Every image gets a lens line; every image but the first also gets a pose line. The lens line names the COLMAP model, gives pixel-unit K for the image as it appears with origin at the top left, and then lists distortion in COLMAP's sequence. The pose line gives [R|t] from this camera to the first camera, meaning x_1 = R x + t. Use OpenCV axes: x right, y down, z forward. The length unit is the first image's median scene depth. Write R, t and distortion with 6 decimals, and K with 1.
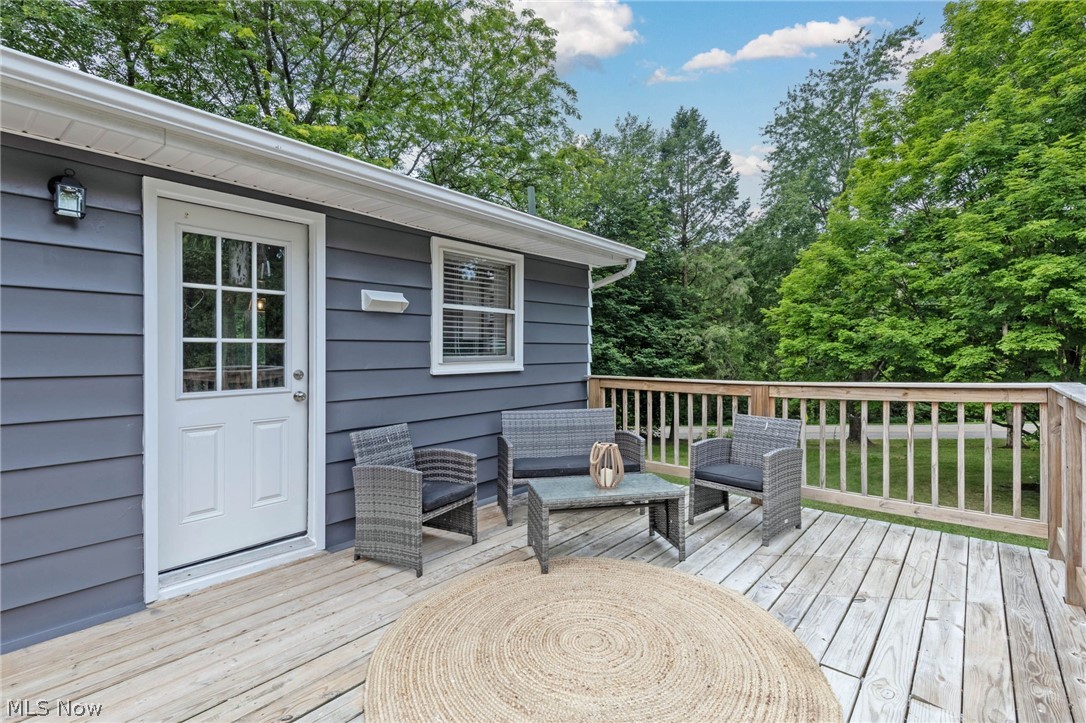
lens RADIAL K [[580.0, 0, 574.6], [0, 580.0, 360.3], [0, 0, 1]] dist [0.031418, -0.000266]
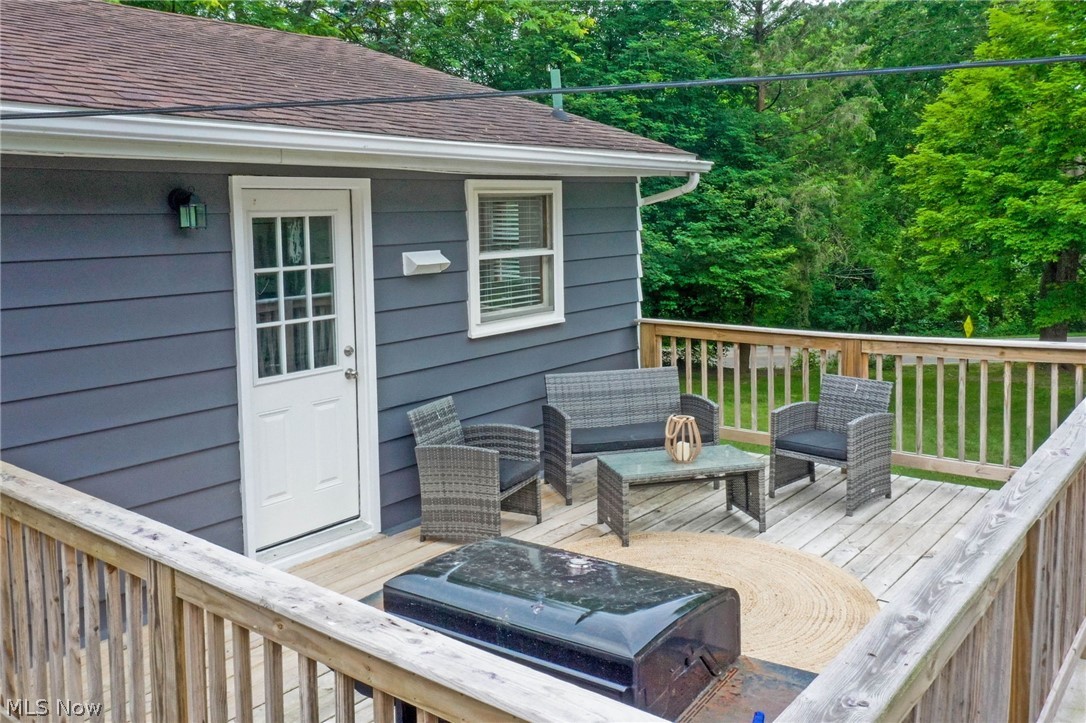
lens RADIAL K [[1010.8, 0, 543.0], [0, 1010.8, 361.5], [0, 0, 1]] dist [0.002475, -0.002863]
pose [[0.999187, -0.030132, -0.026799, -0.113977], [0.033182, 0.992003, 0.121774, -0.140268], [0.022915, -0.122564, 0.992196, -0.577579]]
